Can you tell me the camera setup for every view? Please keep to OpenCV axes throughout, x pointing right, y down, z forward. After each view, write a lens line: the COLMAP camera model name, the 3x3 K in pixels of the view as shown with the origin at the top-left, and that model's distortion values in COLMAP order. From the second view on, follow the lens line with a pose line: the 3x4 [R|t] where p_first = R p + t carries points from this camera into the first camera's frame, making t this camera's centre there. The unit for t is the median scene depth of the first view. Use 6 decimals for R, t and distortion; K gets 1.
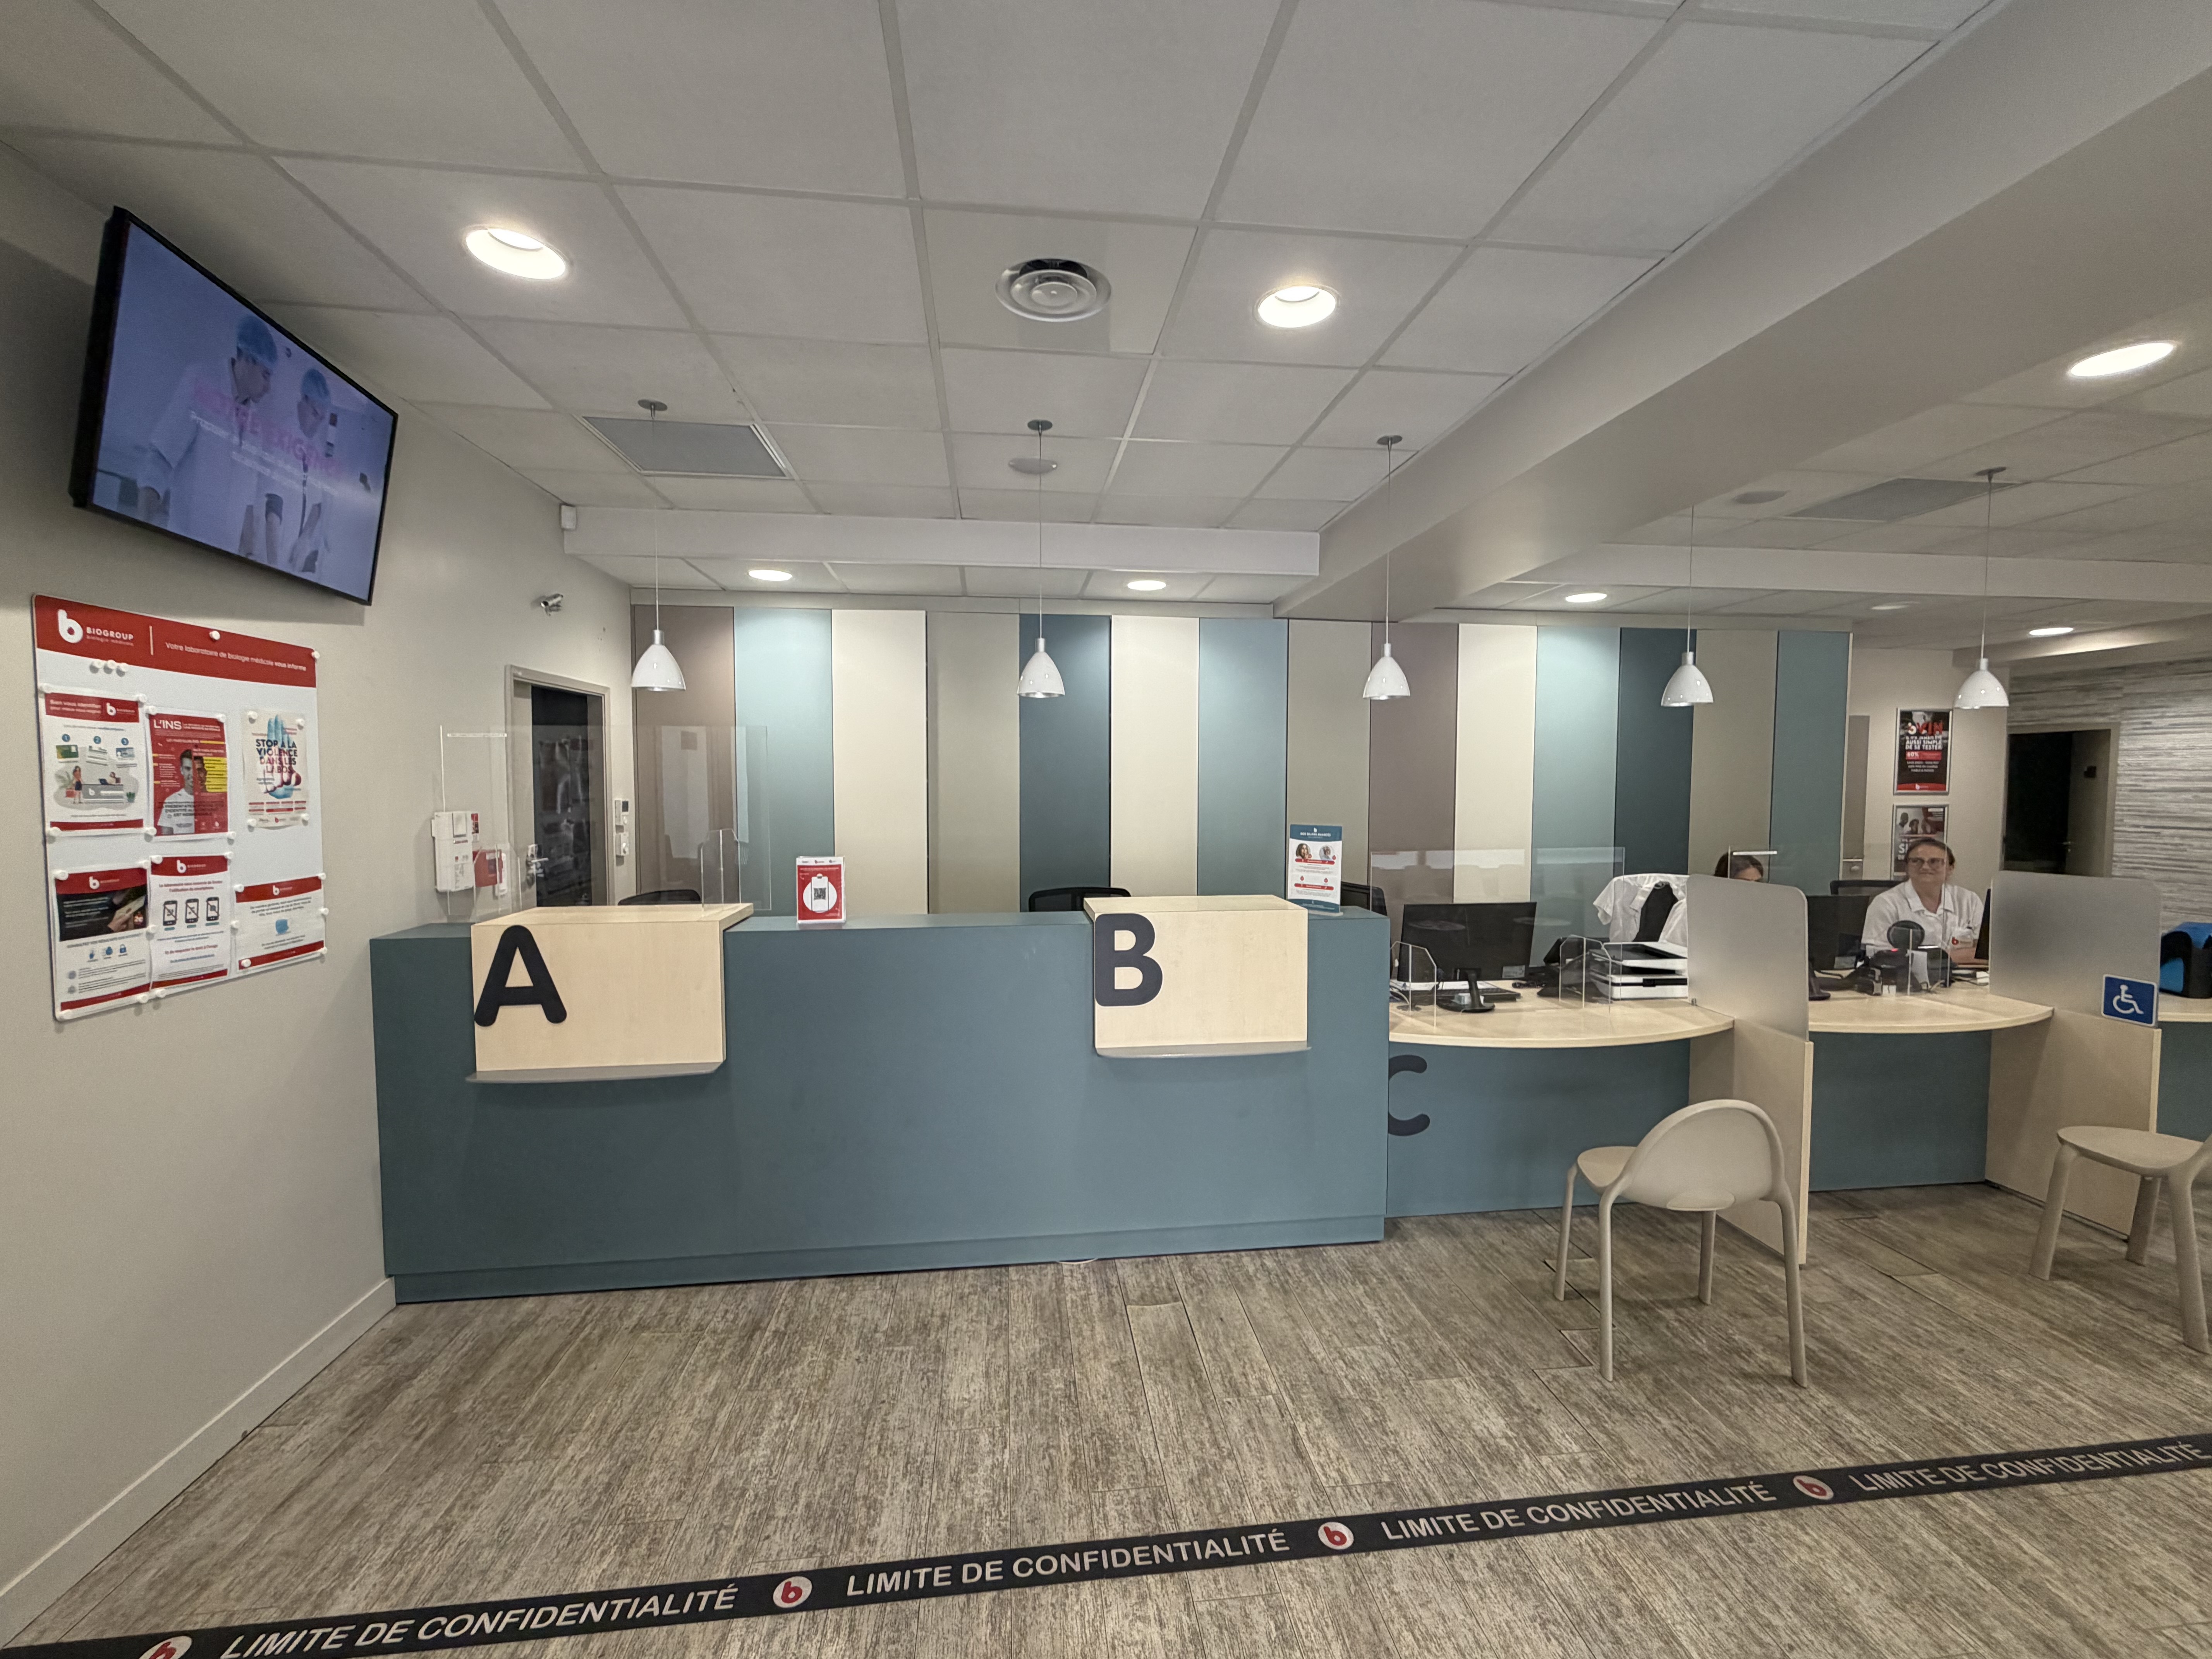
lens RADIAL K [[907.0, 0, 1105.4], [0, 907.0, 825.0], [0, 0, 1]] dist [0.000103, 0.000426]
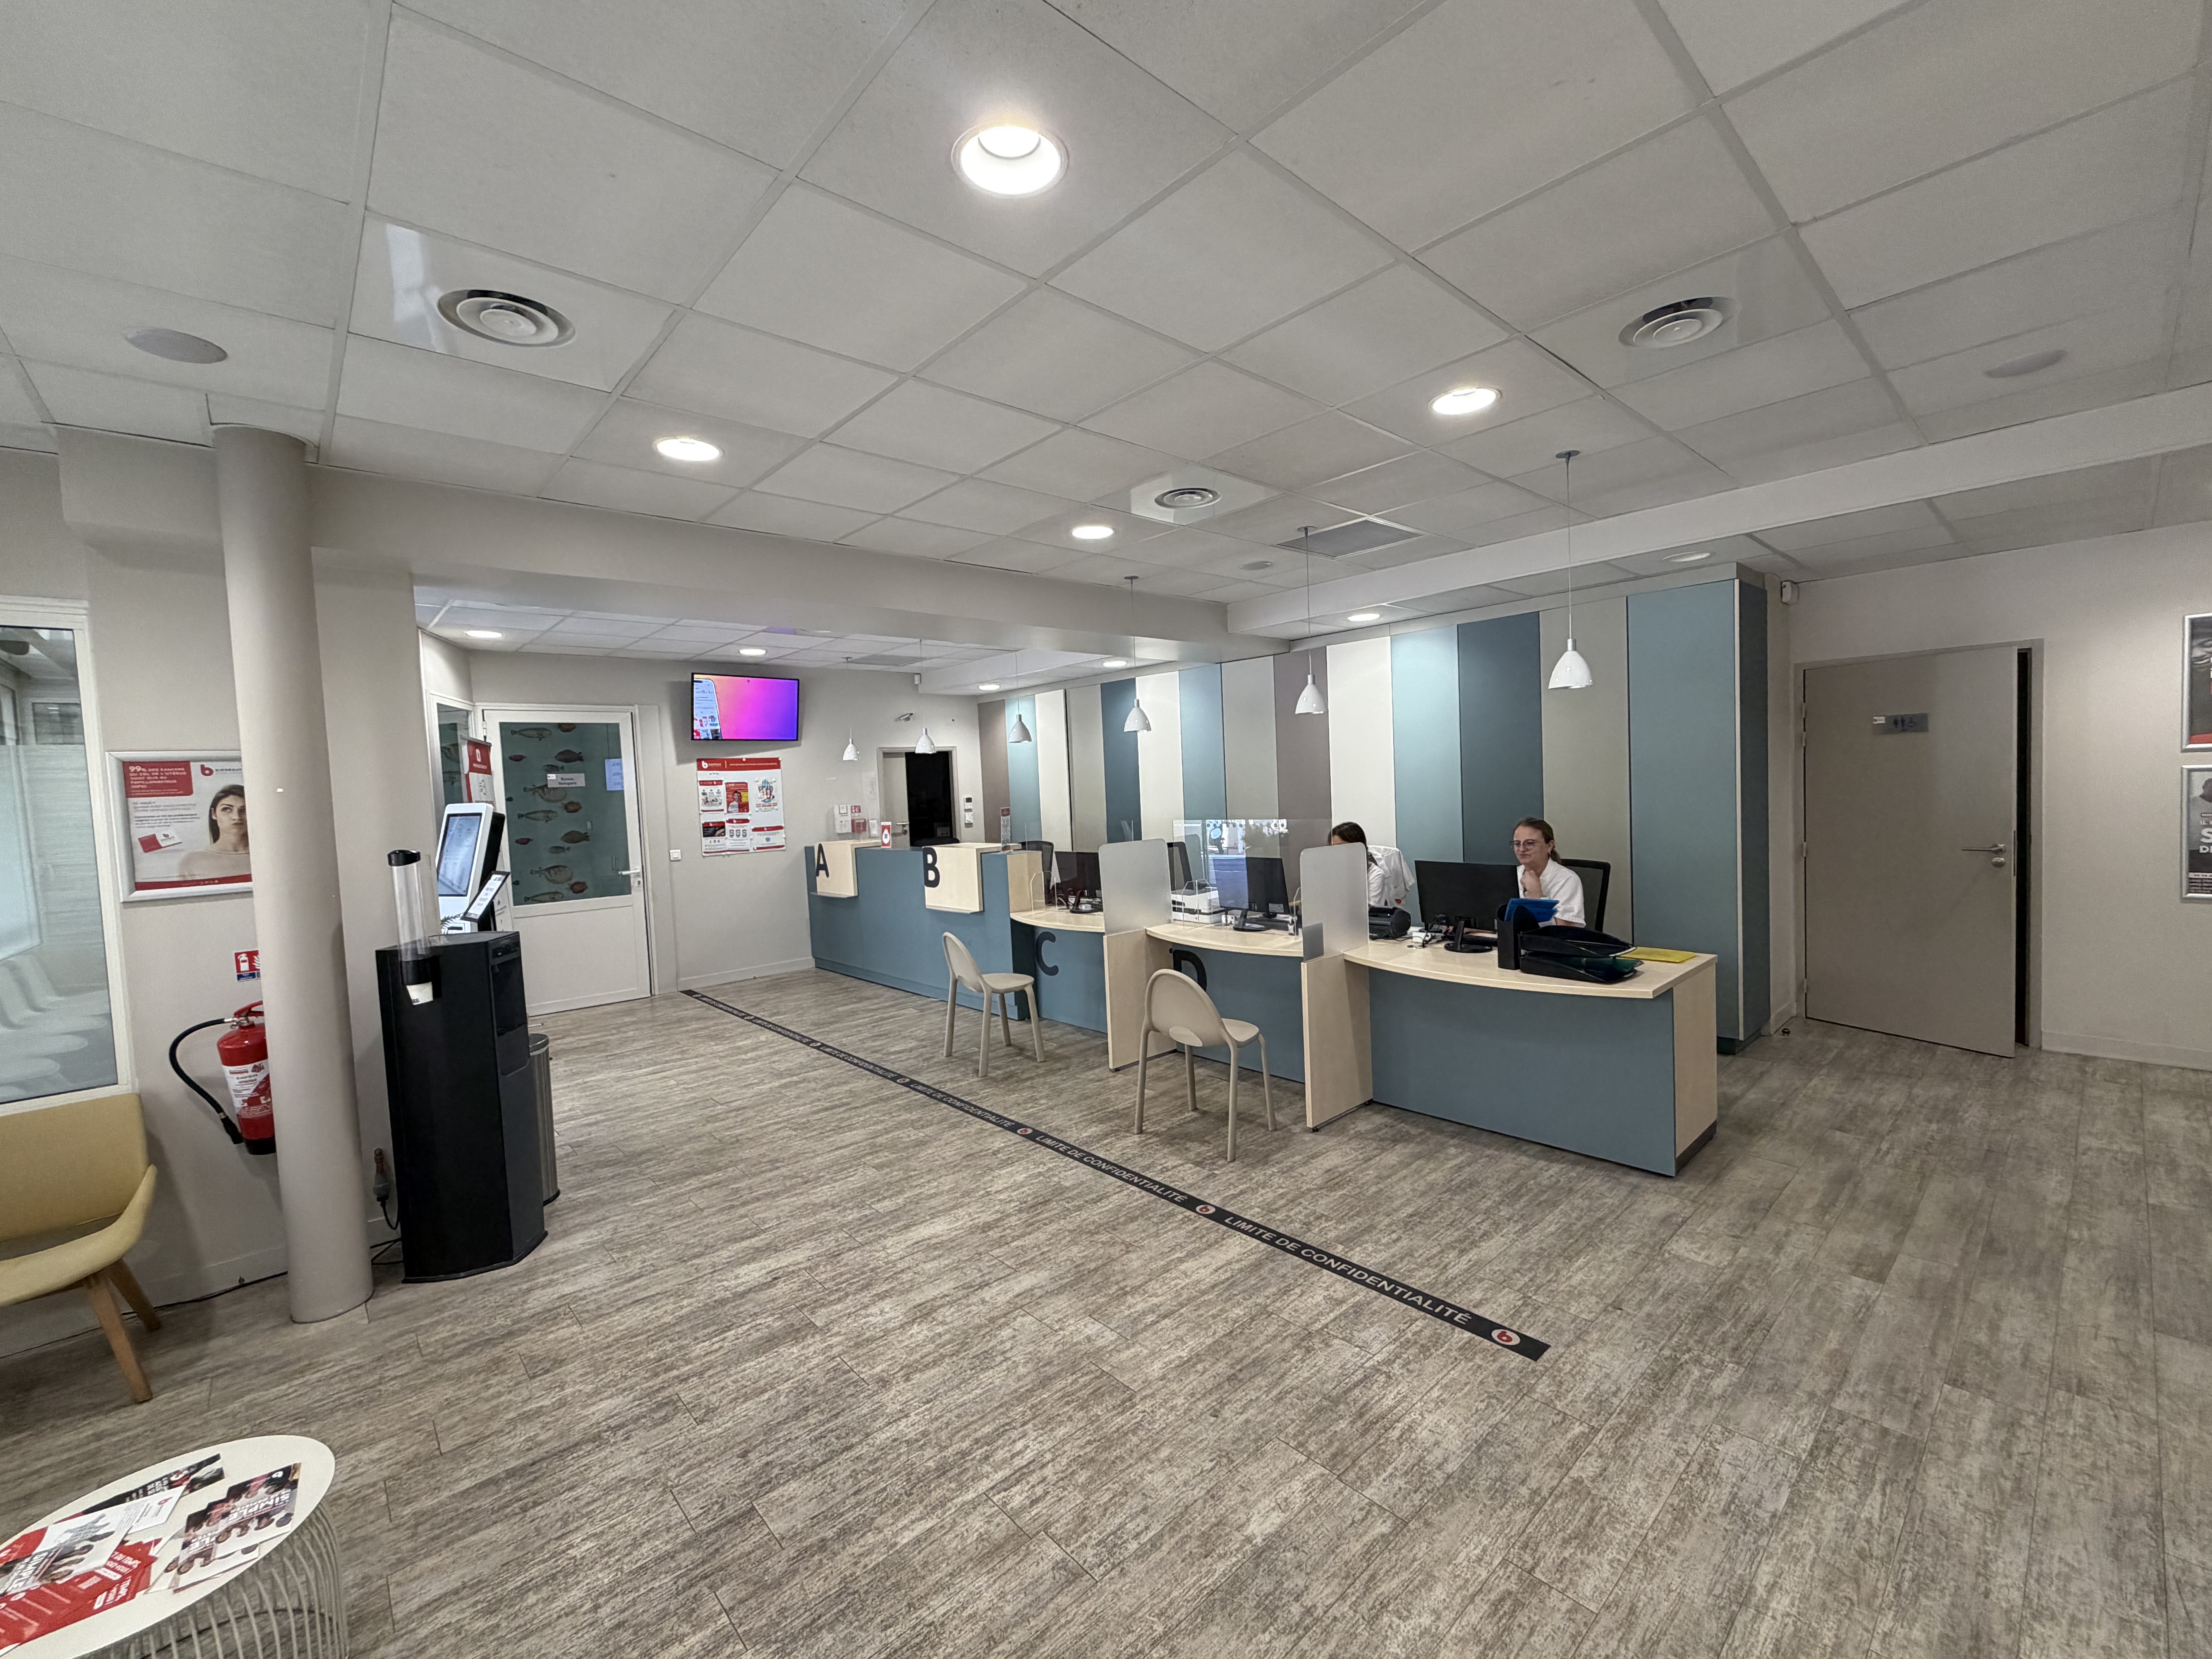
lens RADIAL K [[907.0, 0, 1113.5], [0, 907.0, 830.7], [0, 0, 1]] dist [0.000103, 0.000426]
pose [[0.586498, 0.015132, -0.809809, 2.767339], [0.007814, 0.999673, 0.024339, 0.004018], [0.809913, -0.020603, 0.586188, 0.037868]]
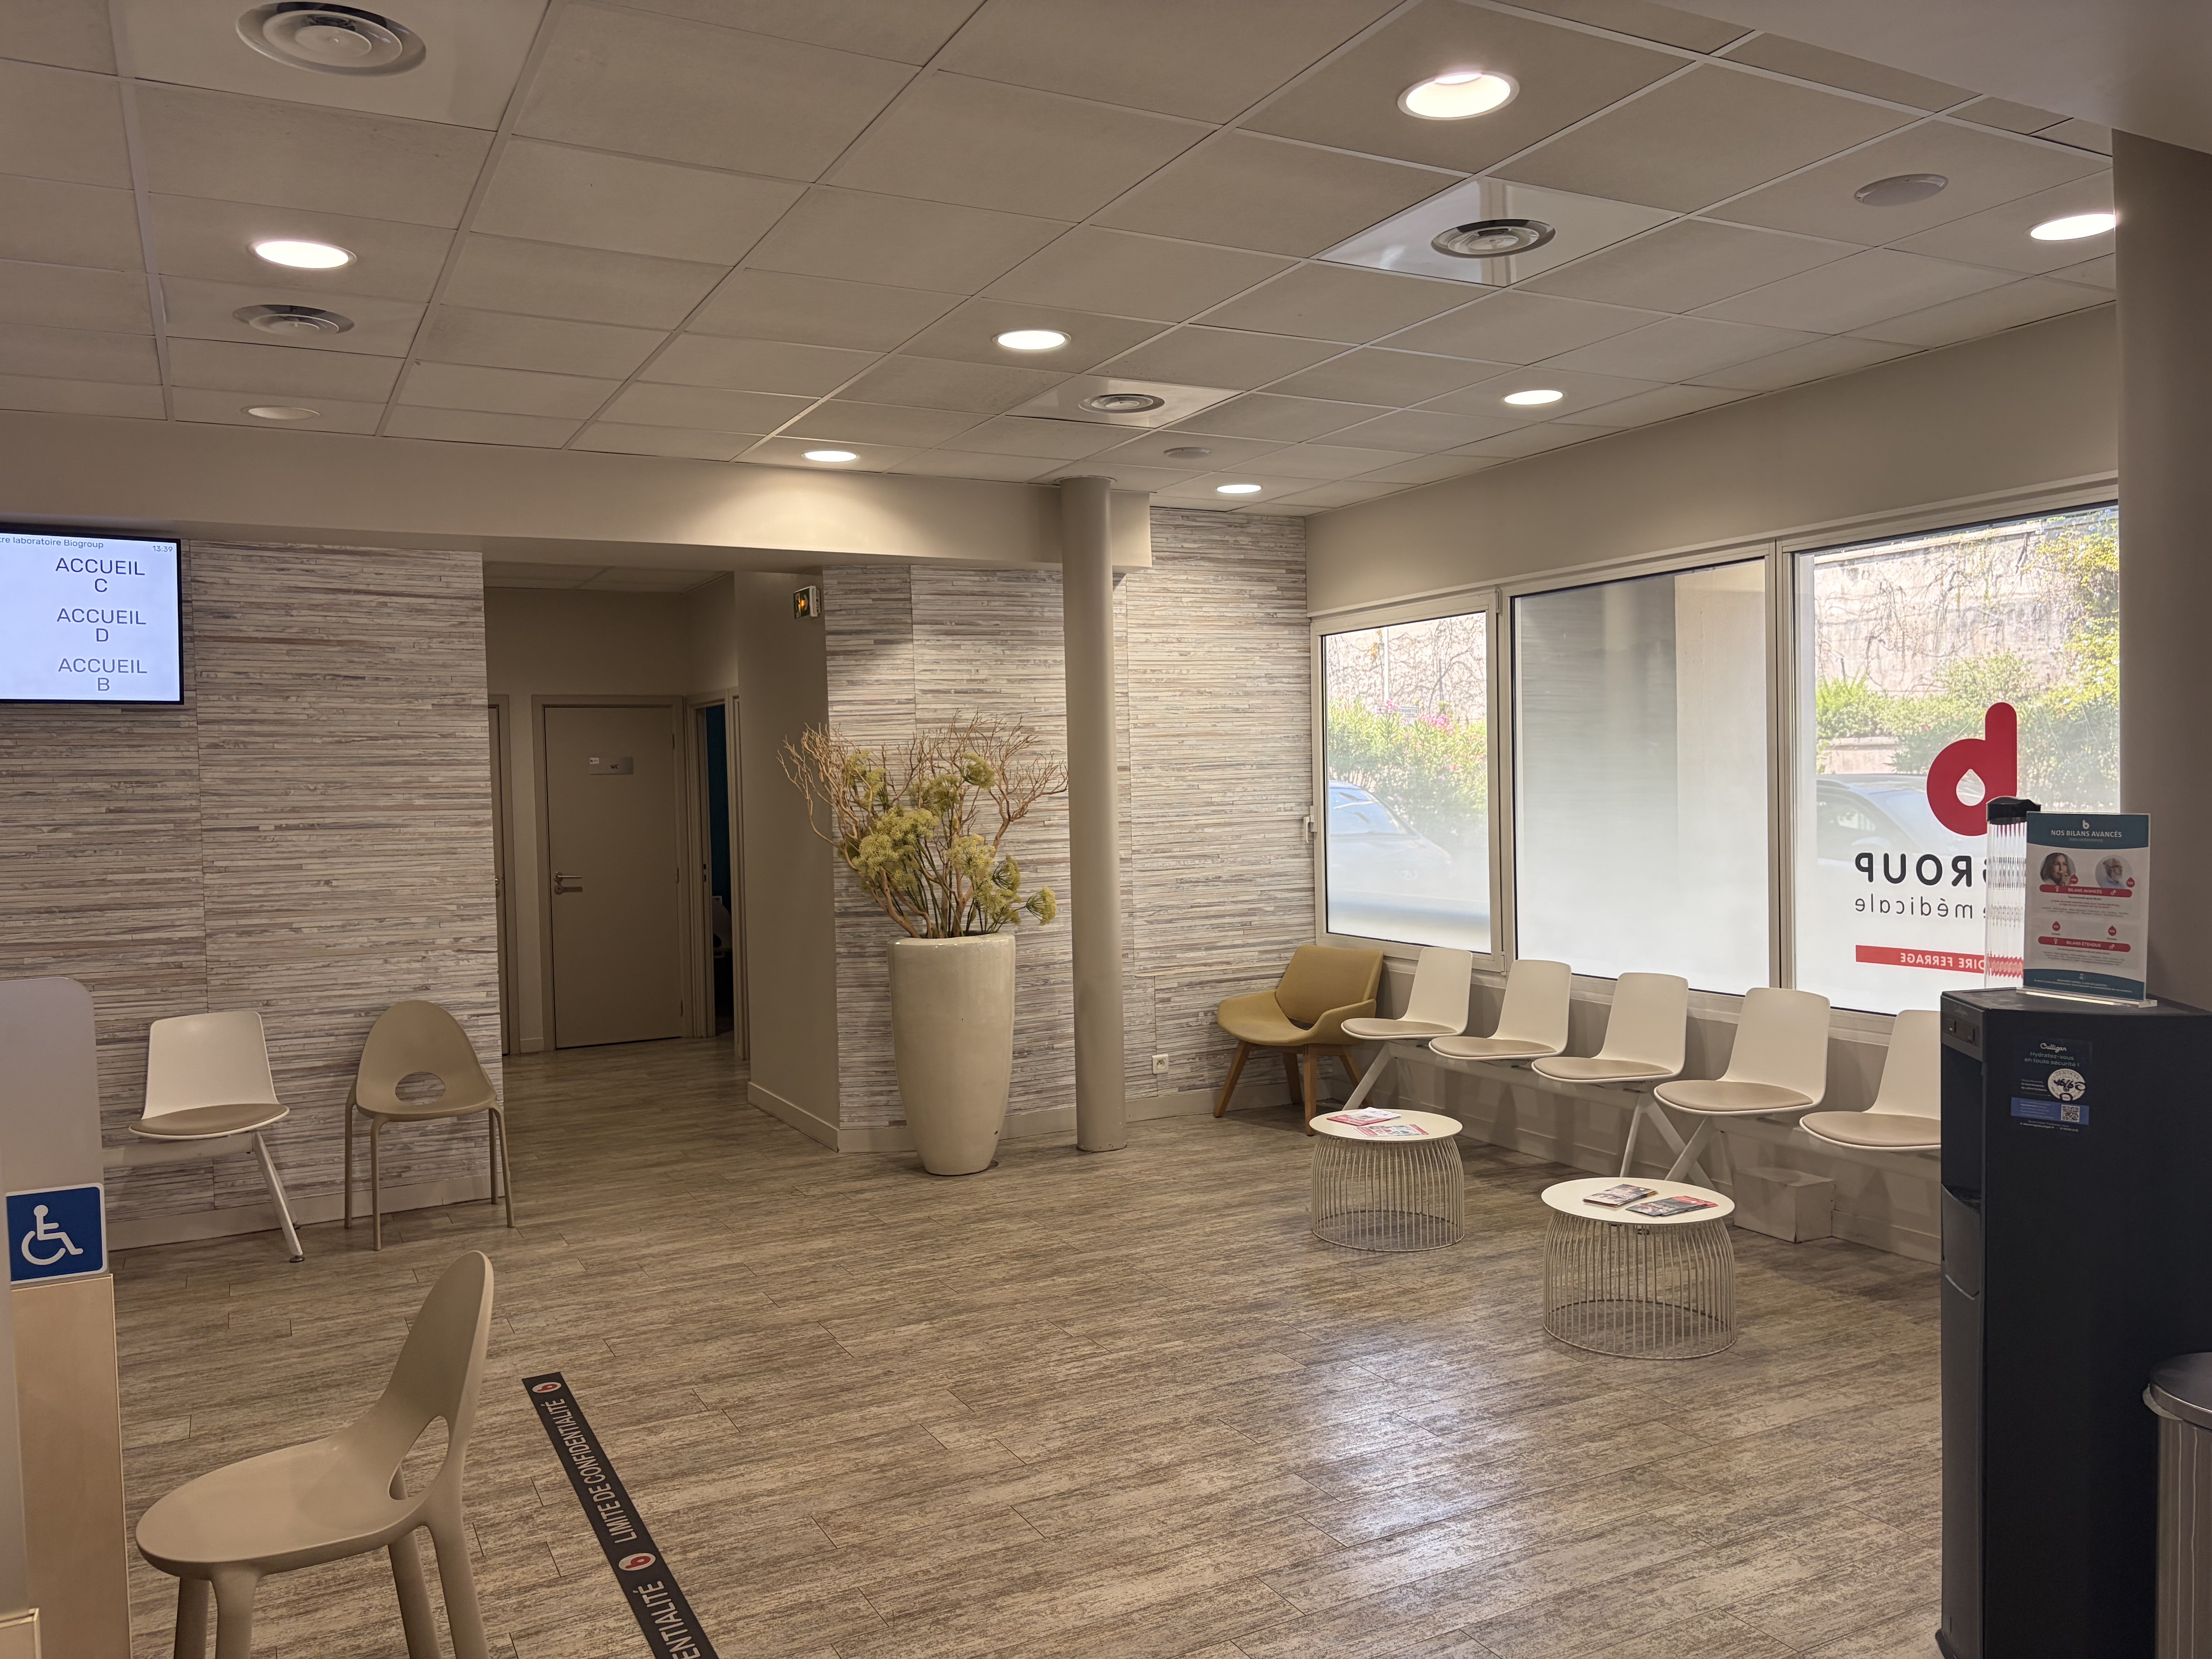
lens RADIAL K [[1675.1, 0, 1105.5], [0, 1675.1, 832.3], [0, 0, 1]] dist [-0.001959, -0.000077]
pose [[-0.355799, -0.023391, 0.934270, 0.192727], [0.064509, 0.996688, 0.049521, -0.027588], [-0.932334, 0.077888, -0.353111, 1.085979]]
